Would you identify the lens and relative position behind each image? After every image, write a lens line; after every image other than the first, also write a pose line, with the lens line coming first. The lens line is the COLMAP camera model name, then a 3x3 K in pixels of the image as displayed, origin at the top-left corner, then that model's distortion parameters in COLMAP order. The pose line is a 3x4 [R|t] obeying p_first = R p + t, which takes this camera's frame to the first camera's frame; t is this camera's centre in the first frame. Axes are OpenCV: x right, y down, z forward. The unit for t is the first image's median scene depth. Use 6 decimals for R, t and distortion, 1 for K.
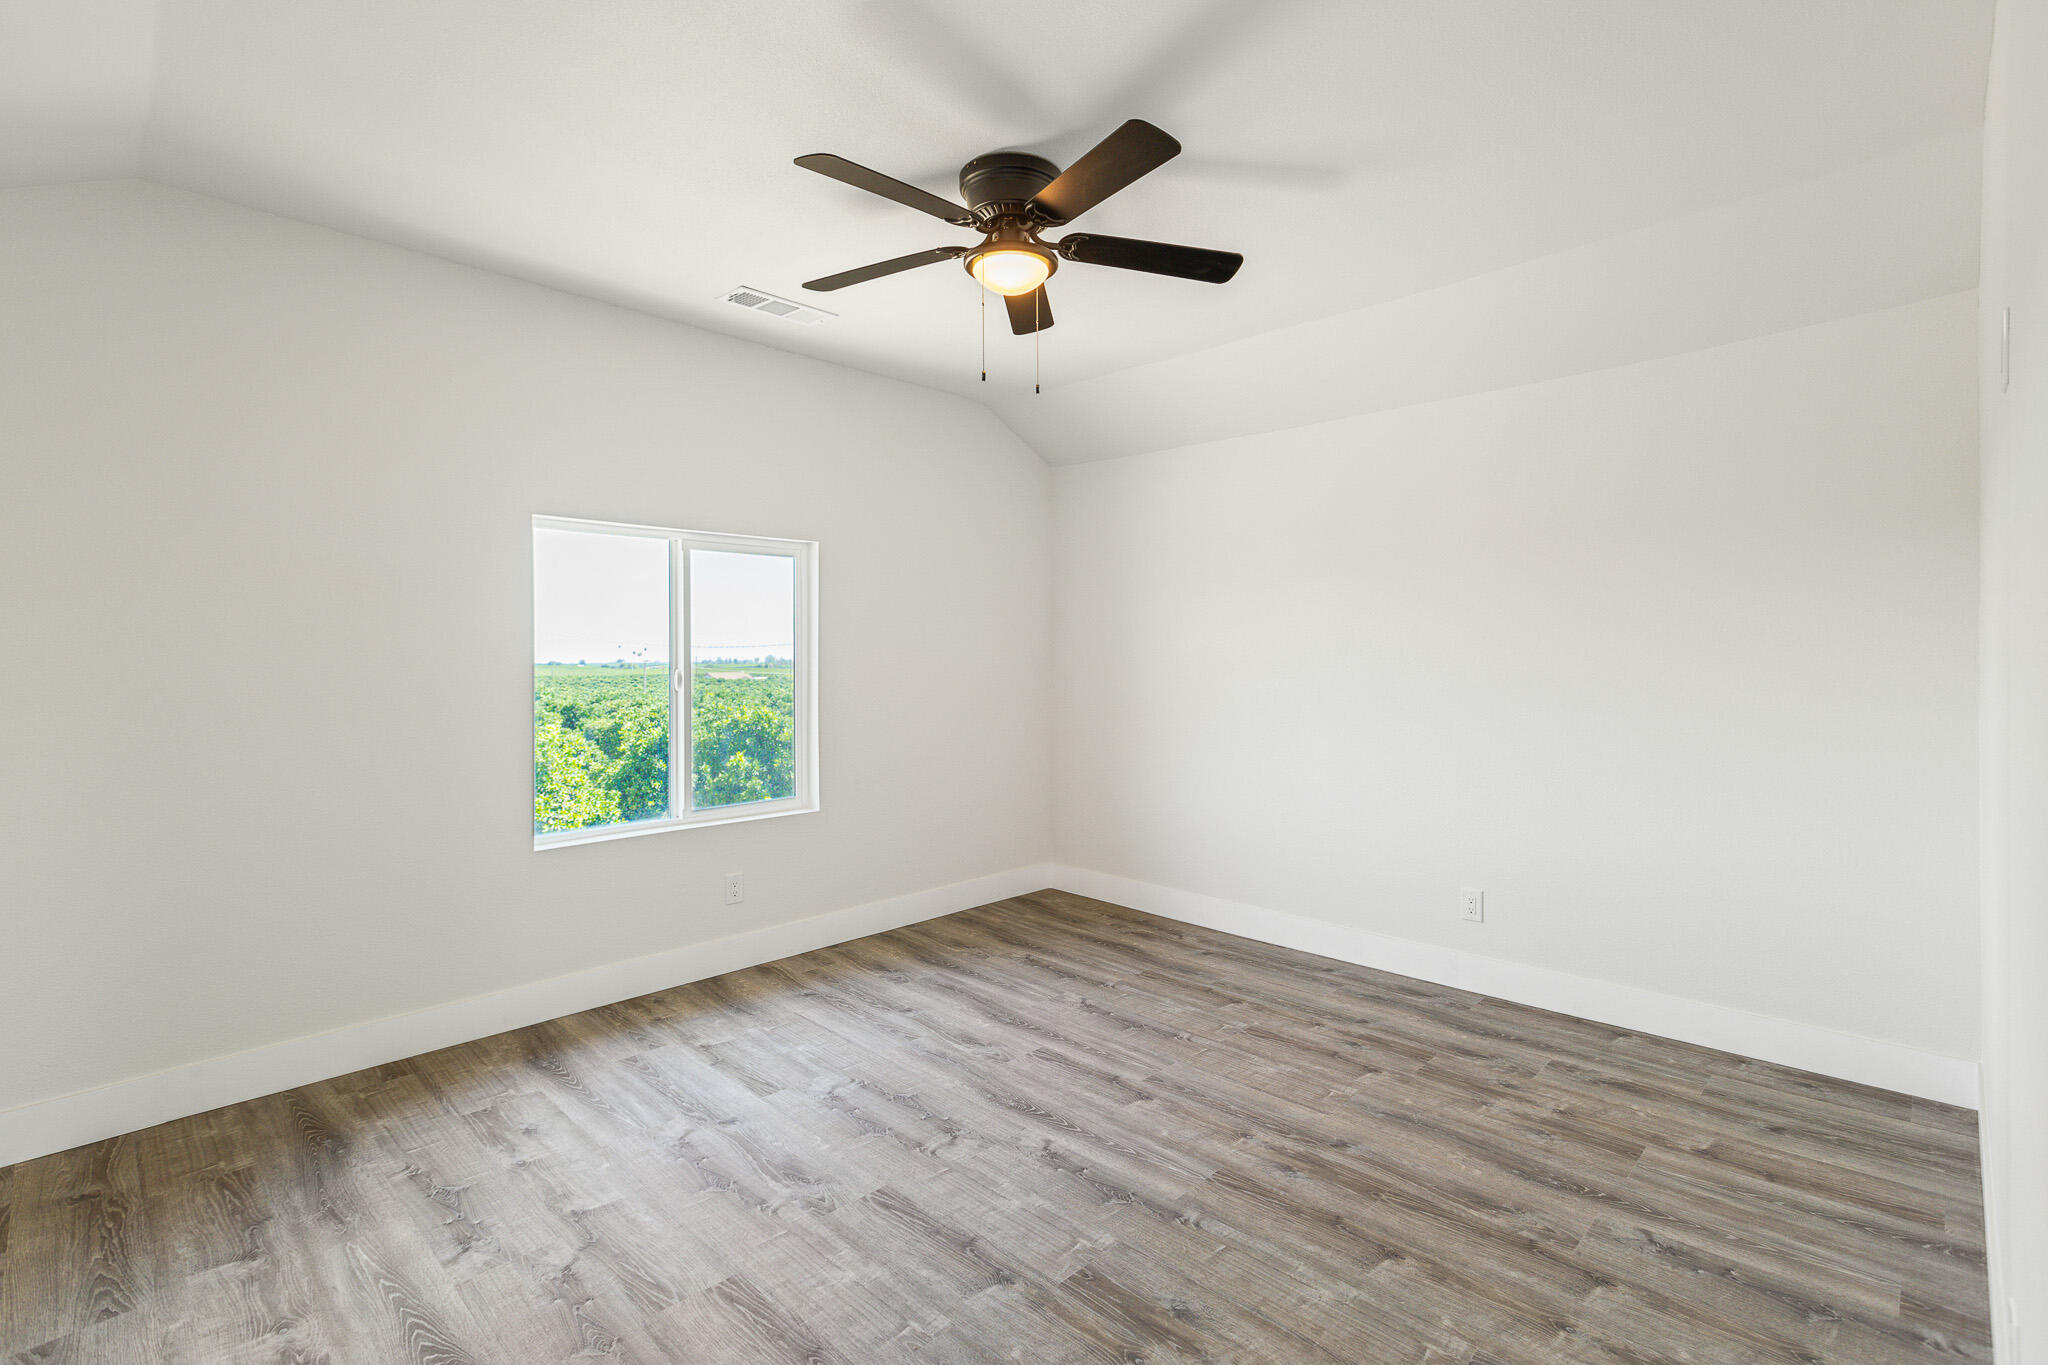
lens RADIAL K [[936.1, 0, 1031.9], [0, 936.1, 647.6], [0, 0, 1]] dist [-0.003230, -0.000733]
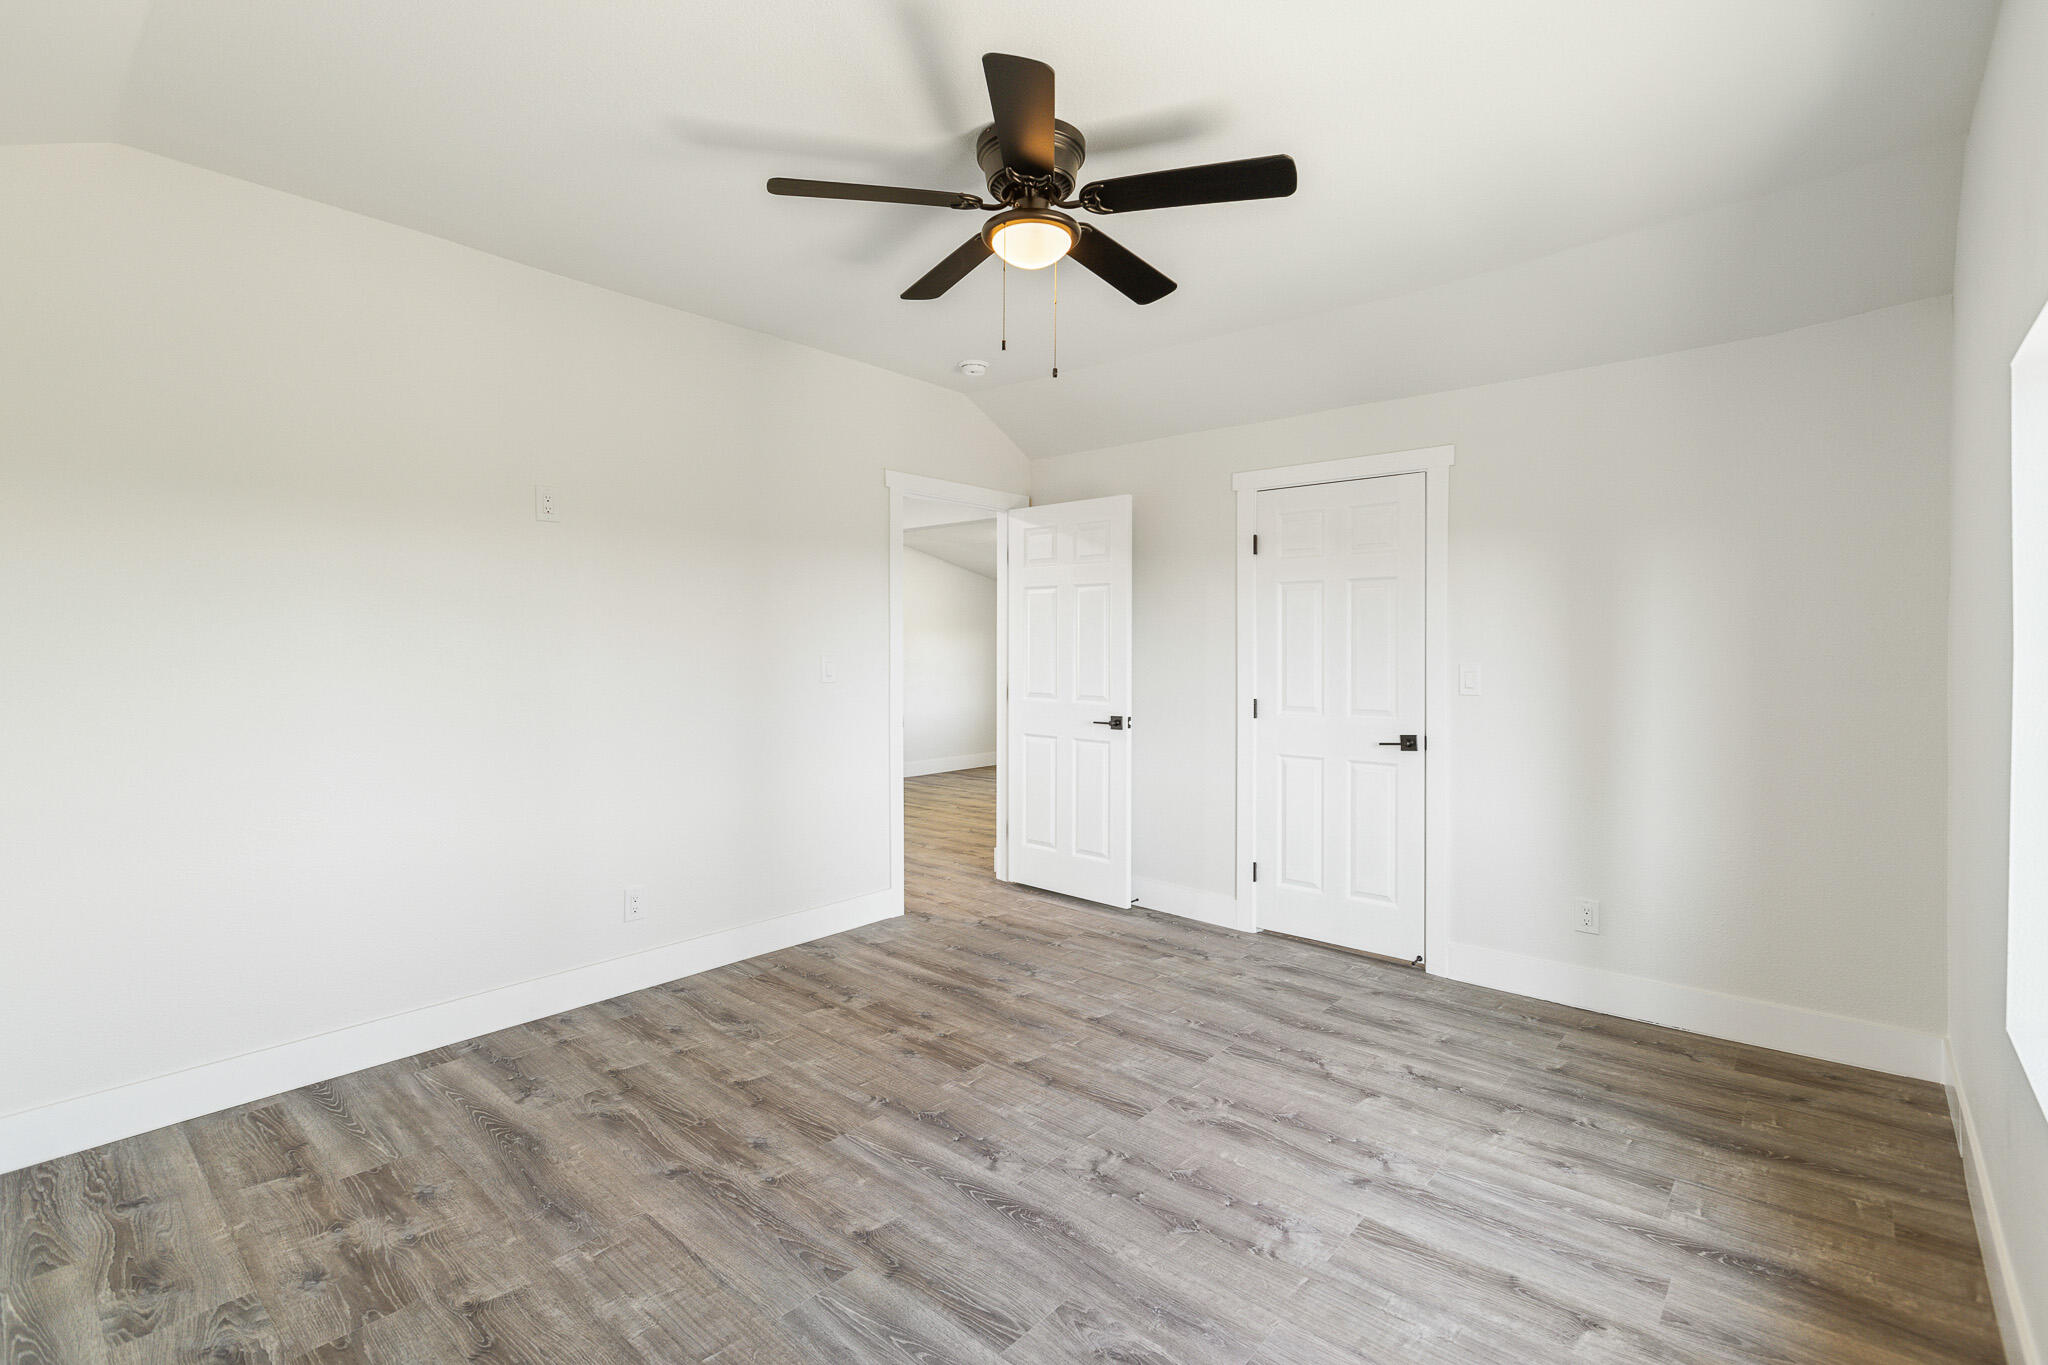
lens RADIAL K [[936.1, 0, 1031.9], [0, 936.1, 647.6], [0, 0, 1]] dist [-0.003230, -0.000733]
pose [[-0.998126, 0.000014, -0.061200, 0.035586], [0.000589, 0.999956, -0.009378, 0.020064], [0.061198, -0.009397, -0.998081, 1.974899]]
